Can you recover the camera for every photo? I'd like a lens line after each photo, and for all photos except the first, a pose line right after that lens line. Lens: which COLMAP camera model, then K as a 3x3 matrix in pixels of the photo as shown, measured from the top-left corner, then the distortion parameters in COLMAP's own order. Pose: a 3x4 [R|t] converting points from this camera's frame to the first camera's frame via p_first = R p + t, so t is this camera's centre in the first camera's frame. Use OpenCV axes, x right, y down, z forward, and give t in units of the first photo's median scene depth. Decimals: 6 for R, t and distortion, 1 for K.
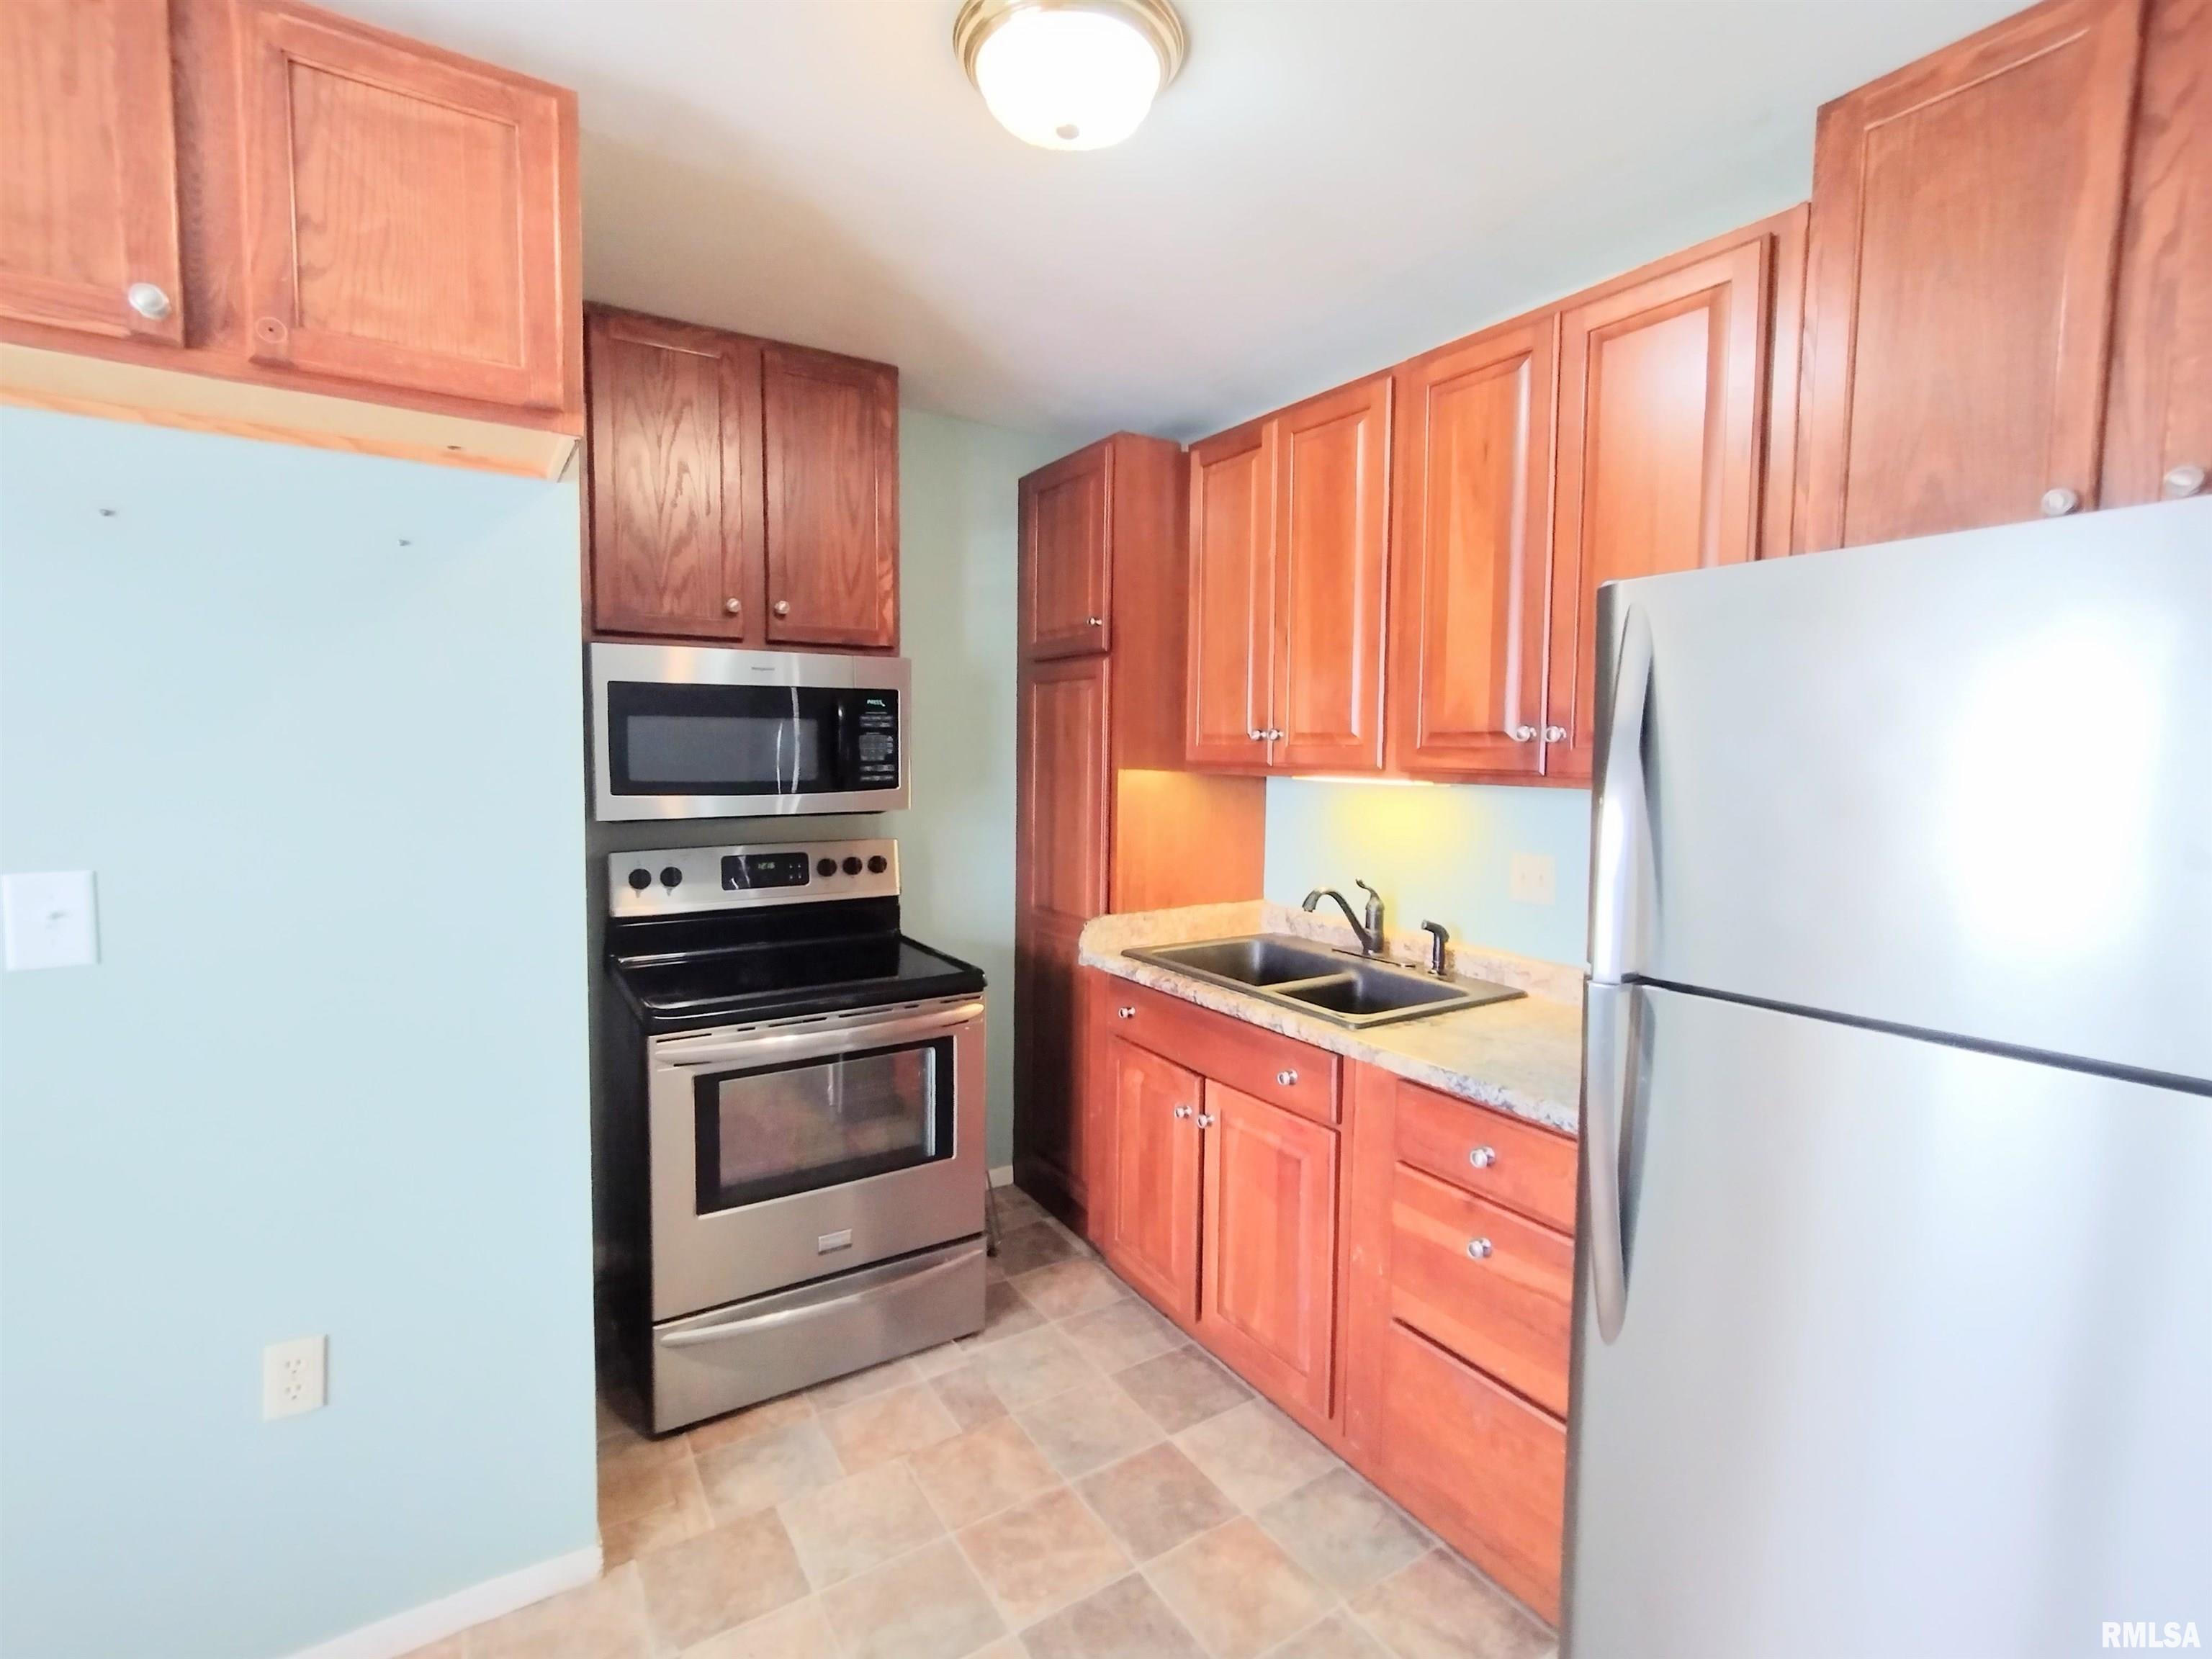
lens RADIAL K [[1016.6, 0, 1113.4], [0, 1016.6, 809.7], [0, 0, 1]] dist [-0.009943, 0.005071]
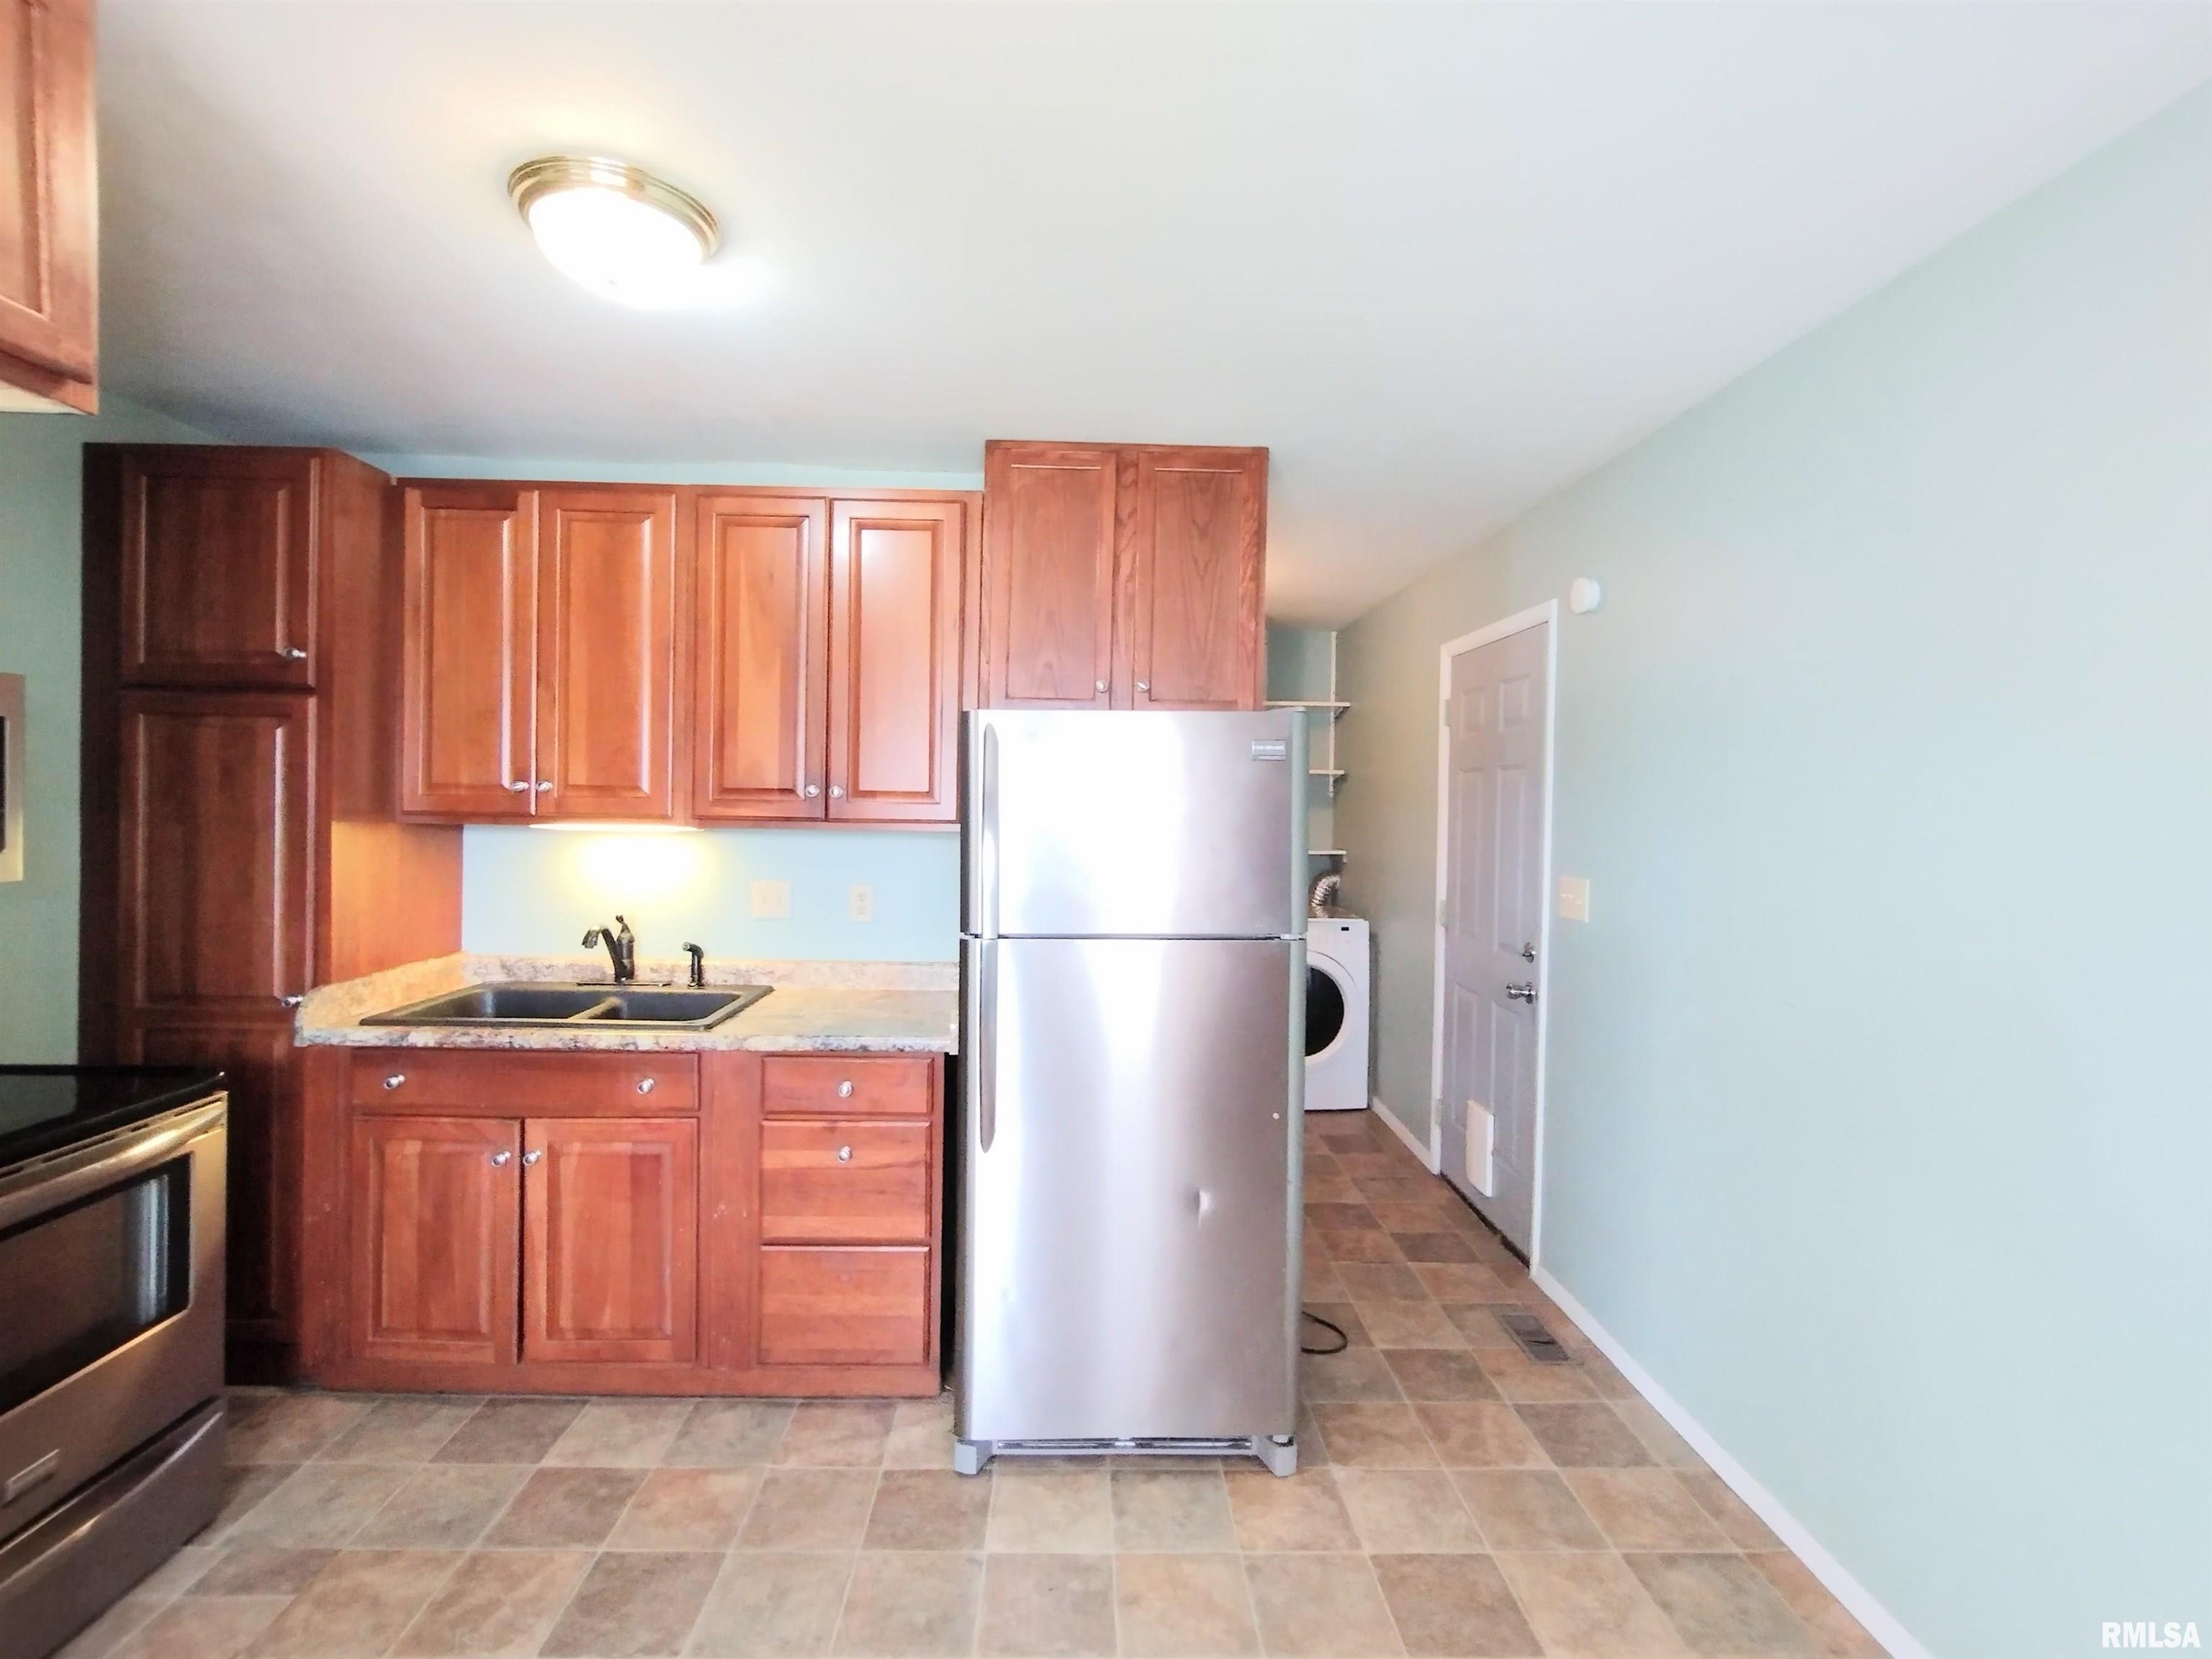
lens RADIAL K [[1016.6, 0, 1103.0], [0, 1016.6, 814.7], [0, 0, 1]] dist [-0.009943, 0.005071]
pose [[0.526677, -0.012529, 0.849973, -0.468509], [0.041151, 0.999095, -0.010772, -0.009132], [-0.849069, 0.040651, 0.526716, -0.054487]]
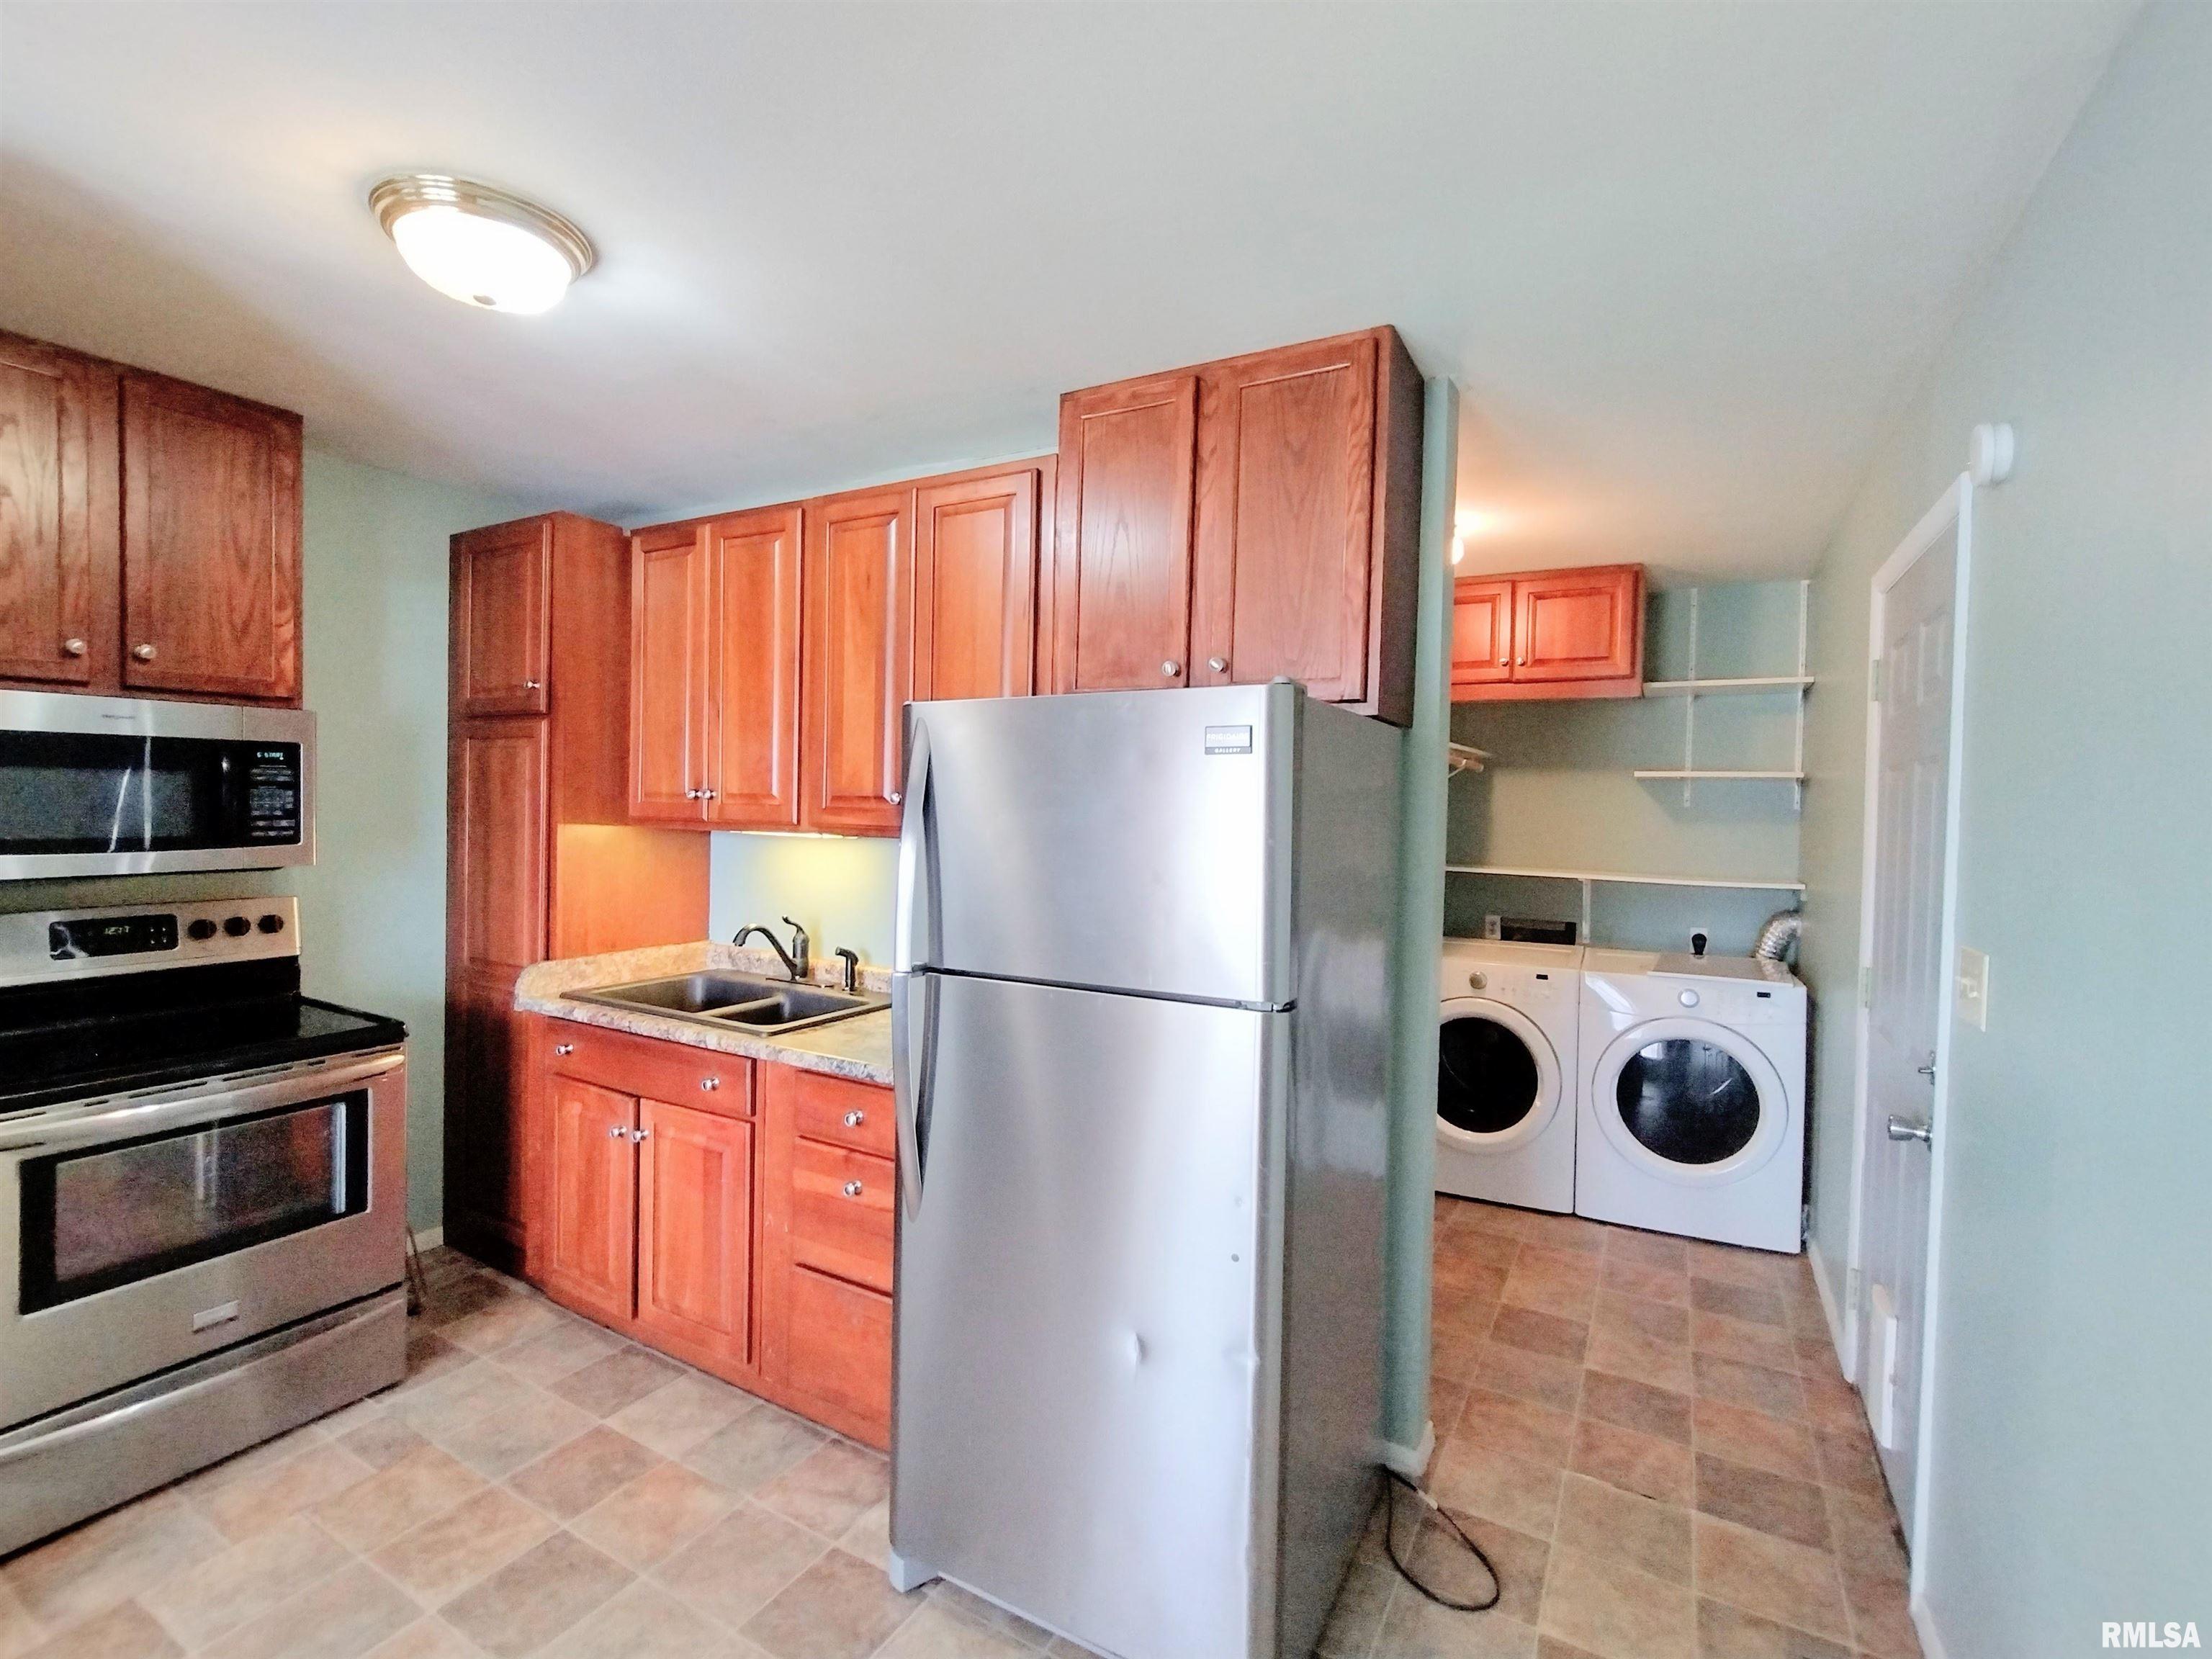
lens RADIAL K [[1016.6, 0, 1115.4], [0, 1016.6, 823.5], [0, 0, 1]] dist [-0.009943, 0.005071]
pose [[0.888309, -0.001611, 0.459244, 0.042120], [0.016514, 0.999459, -0.028436, -0.000105], [-0.458950, 0.032844, 0.887855, -0.250494]]
